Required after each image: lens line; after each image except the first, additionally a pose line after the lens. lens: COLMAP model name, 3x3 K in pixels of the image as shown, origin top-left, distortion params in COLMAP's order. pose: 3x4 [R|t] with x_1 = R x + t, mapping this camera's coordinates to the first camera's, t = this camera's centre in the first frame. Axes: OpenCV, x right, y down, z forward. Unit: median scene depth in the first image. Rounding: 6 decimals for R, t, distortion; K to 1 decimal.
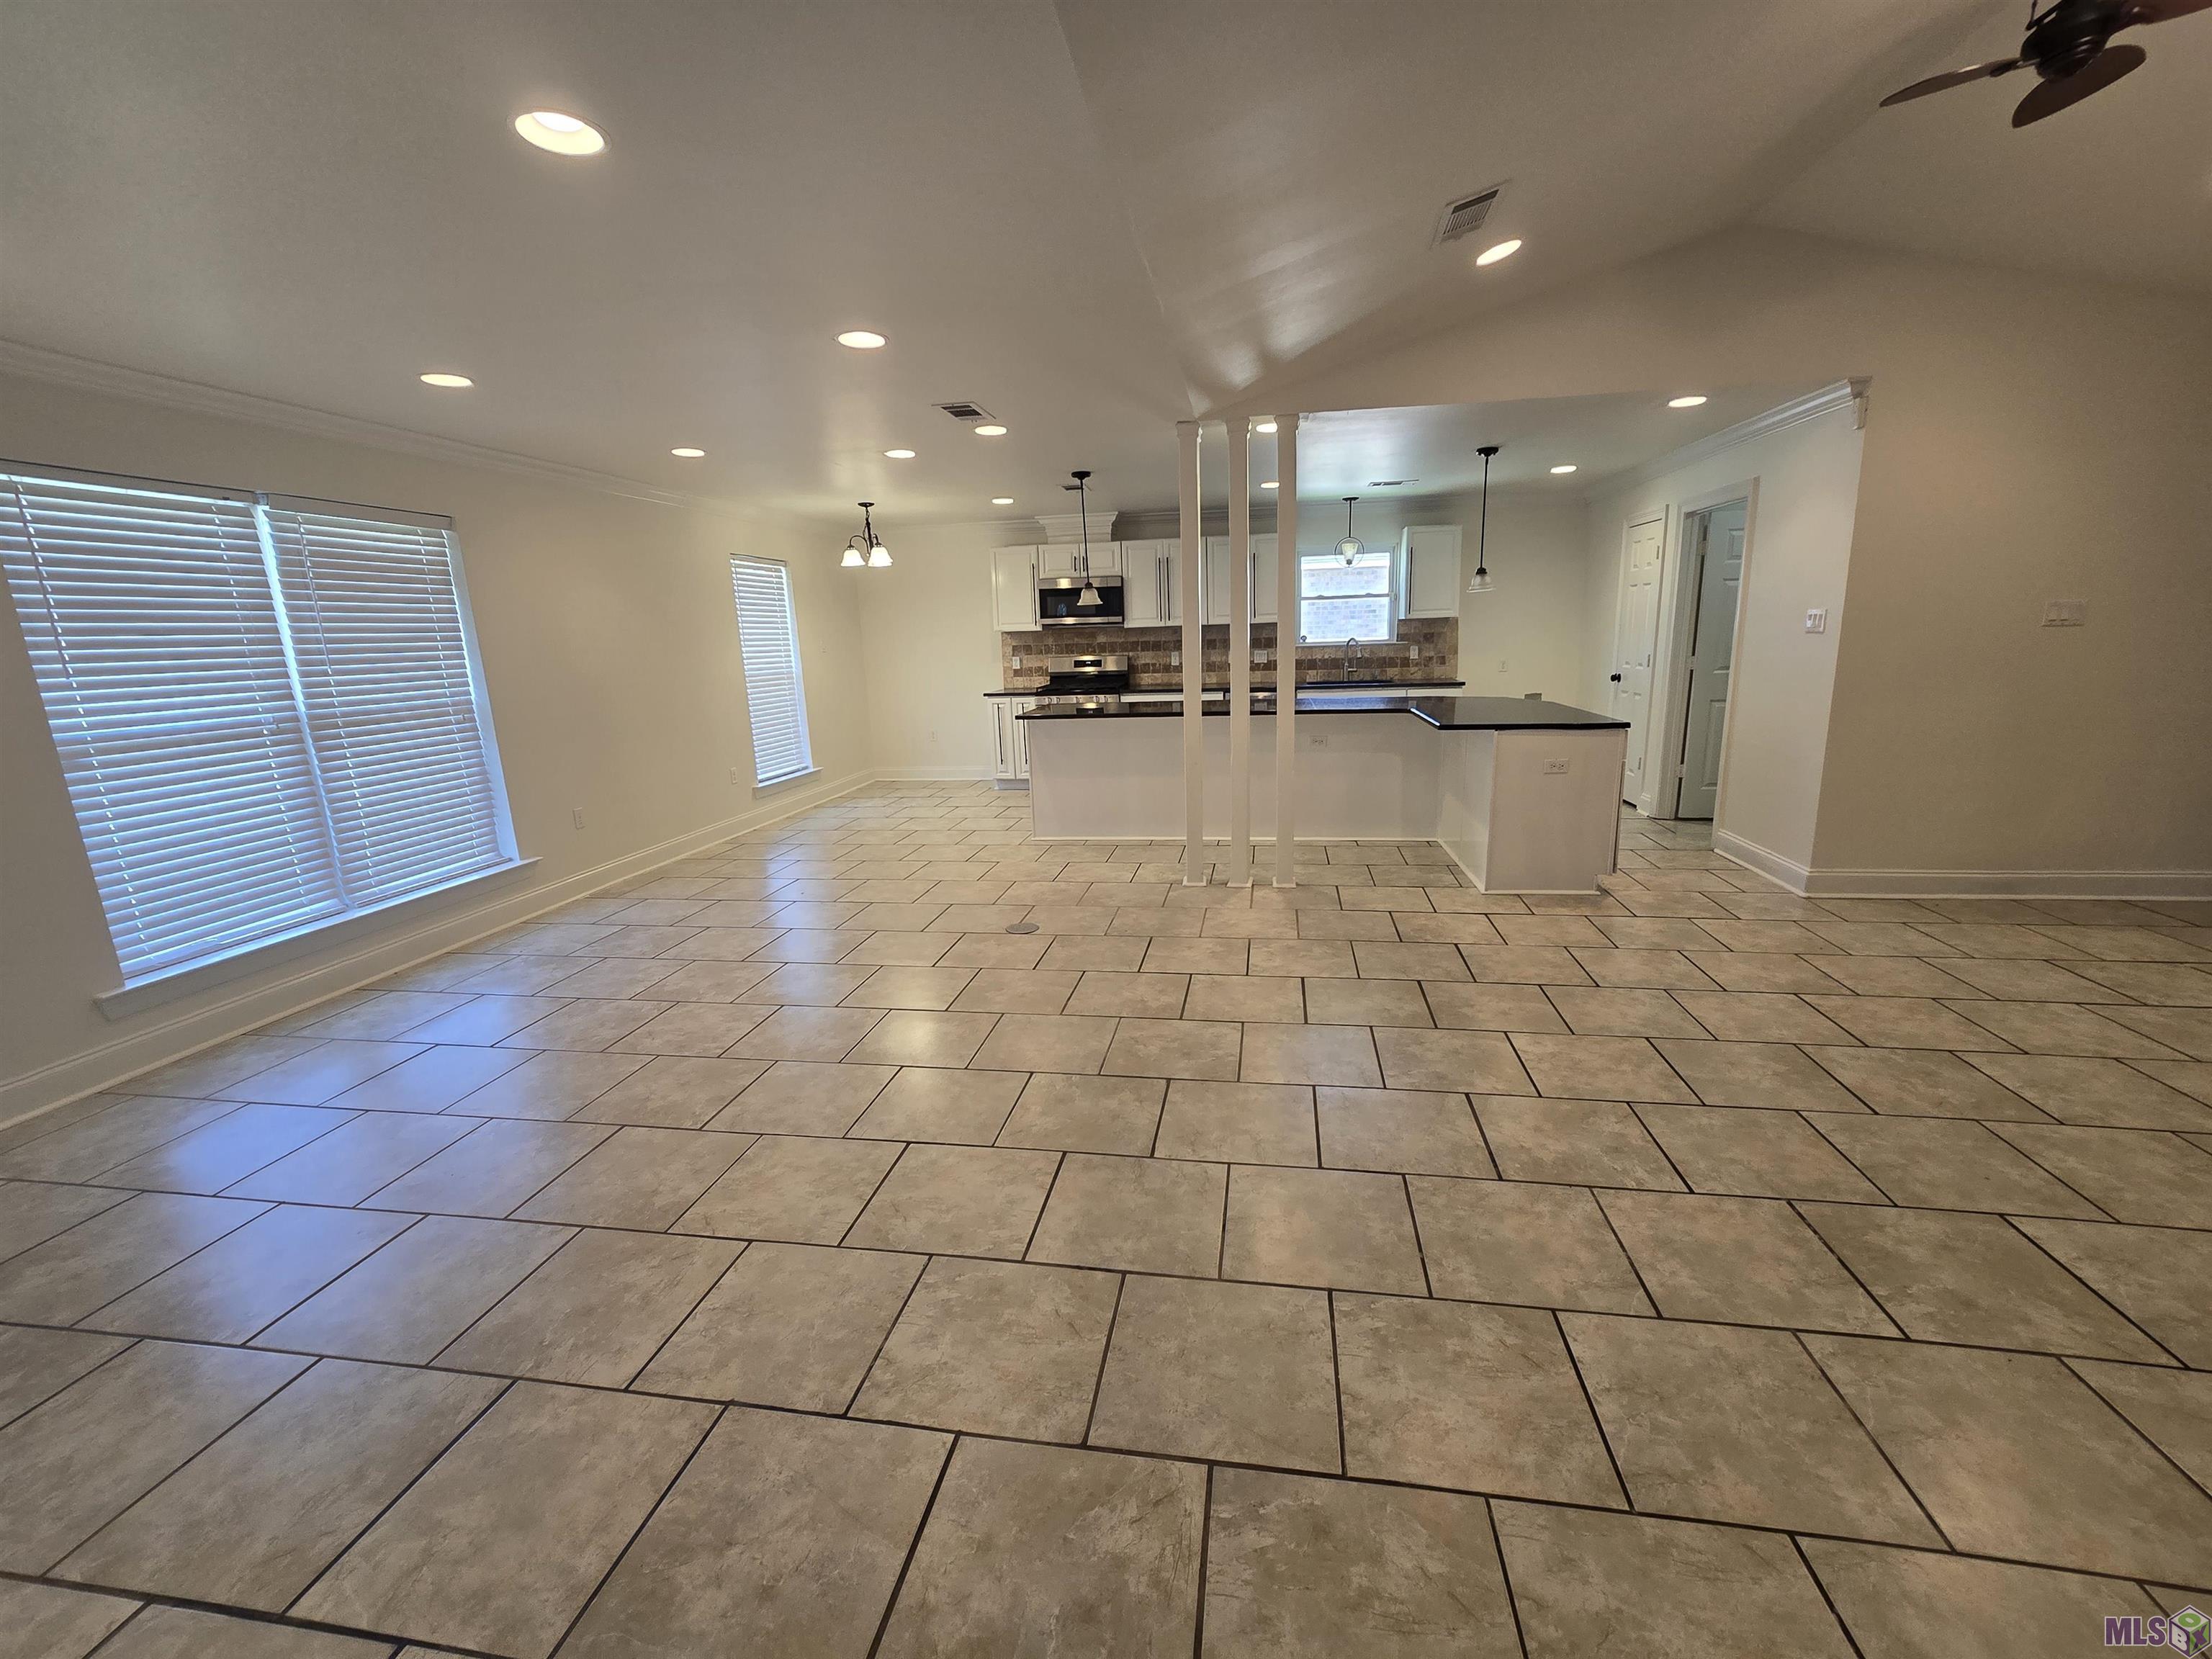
lens RADIAL K [[907.5, 0, 1121.9], [0, 907.5, 826.6], [0, 0, 1]] dist [-0.005158, 0.001749]
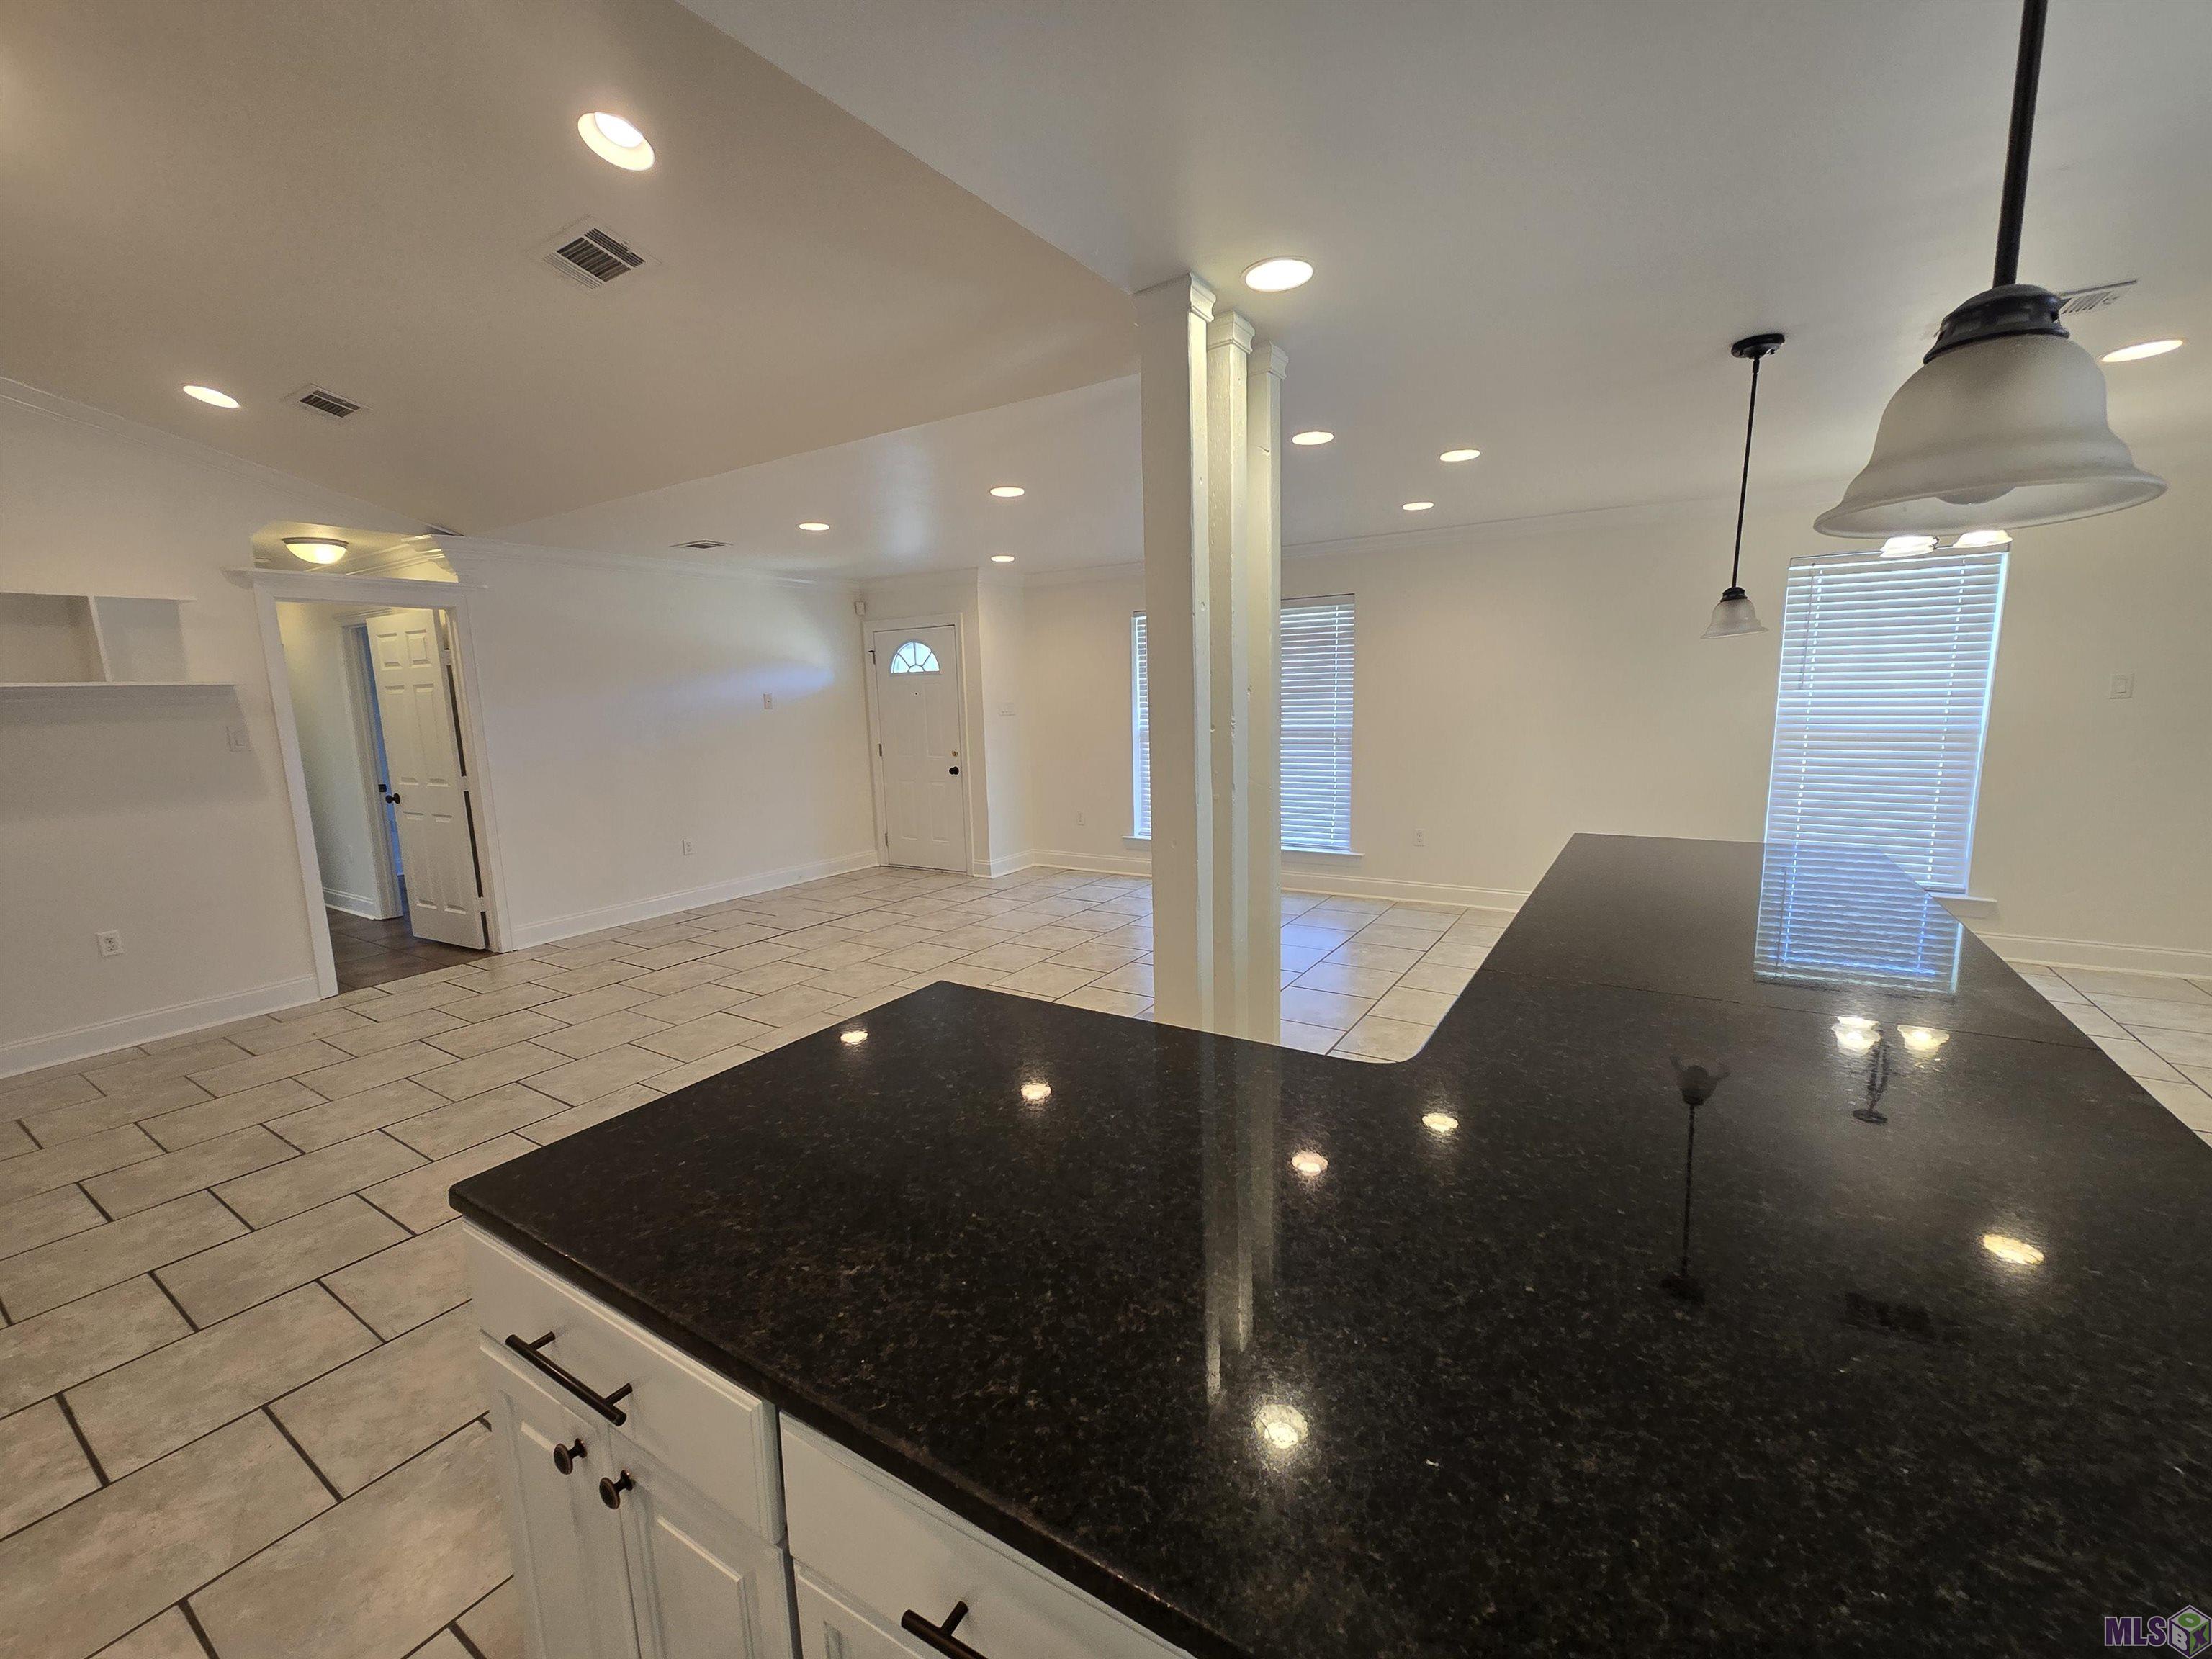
lens RADIAL K [[907.5, 0, 1107.3], [0, 907.5, 833.1], [0, 0, 1]] dist [-0.005158, 0.001749]
pose [[-0.395621, 0.186908, -0.899194, 0.445196], [-0.154440, 0.951591, 0.265750, -0.195078], [0.905335, 0.244008, -0.347603, 0.785885]]
